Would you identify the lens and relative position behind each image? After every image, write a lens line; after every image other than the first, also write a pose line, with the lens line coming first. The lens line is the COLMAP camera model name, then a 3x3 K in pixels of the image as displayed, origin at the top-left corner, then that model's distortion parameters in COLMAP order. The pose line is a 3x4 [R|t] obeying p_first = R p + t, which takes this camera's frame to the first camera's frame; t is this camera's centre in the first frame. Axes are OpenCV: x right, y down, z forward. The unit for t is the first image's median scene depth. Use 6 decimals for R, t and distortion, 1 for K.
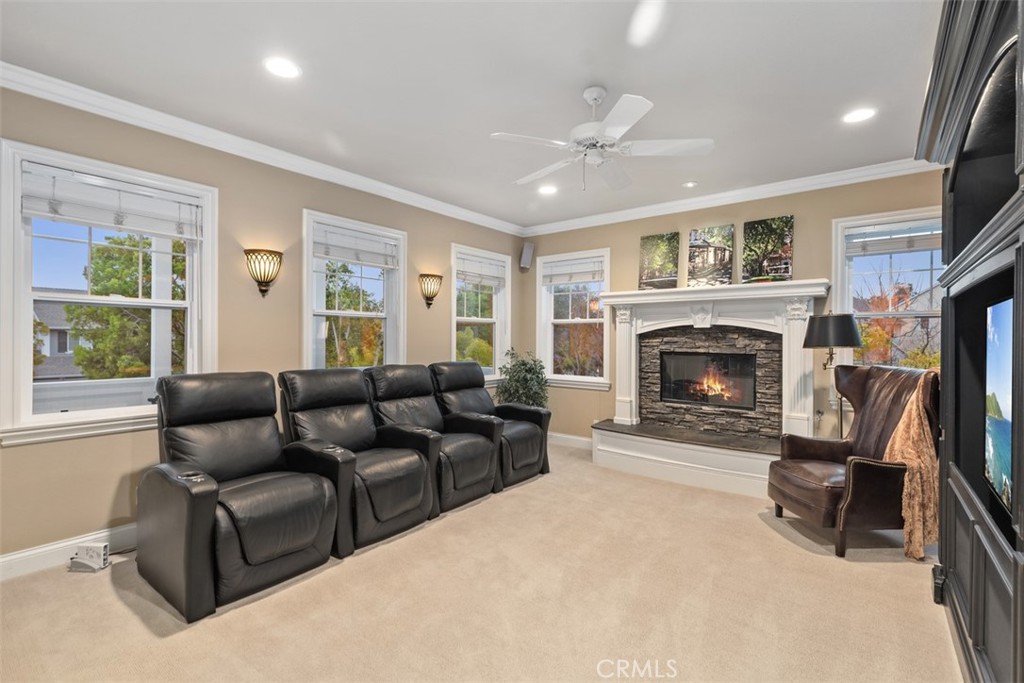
lens RADIAL K [[459.8, 0, 512.0], [0, 459.8, 341.5], [0, 0, 1]] dist [-0.000062, -0.000045]
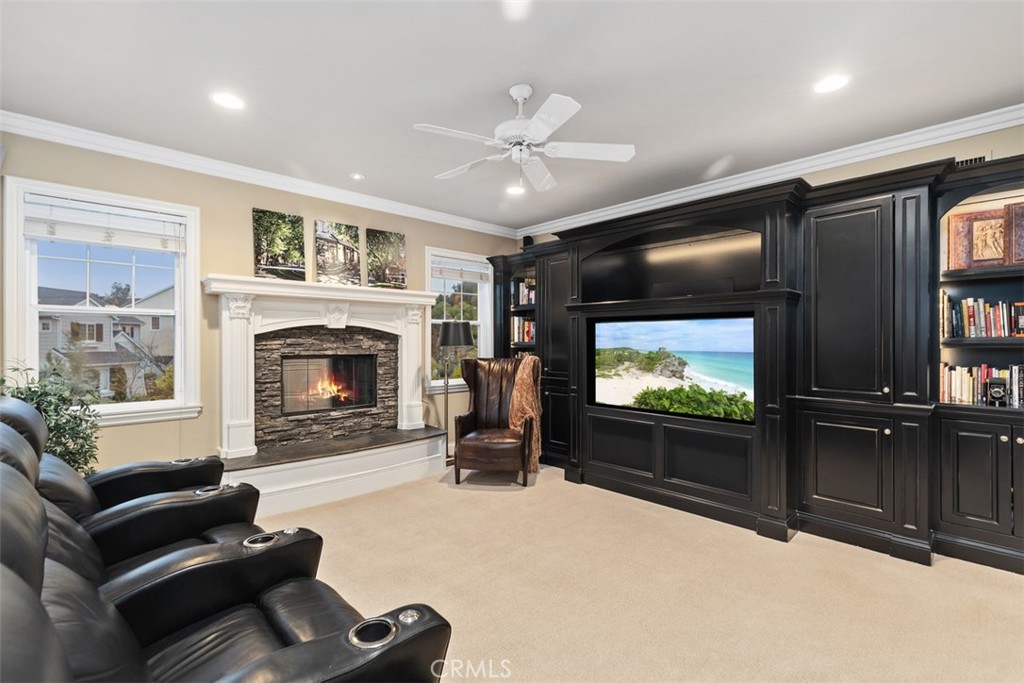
lens RADIAL K [[459.8, 0, 512.0], [0, 459.8, 341.5], [0, 0, 1]] dist [-0.000062, -0.000045]
pose [[0.129983, -0.011721, 0.991447, -0.476240], [0.004955, 0.999925, 0.011171, -0.011875], [-0.991504, 0.003461, 0.130031, 0.526733]]
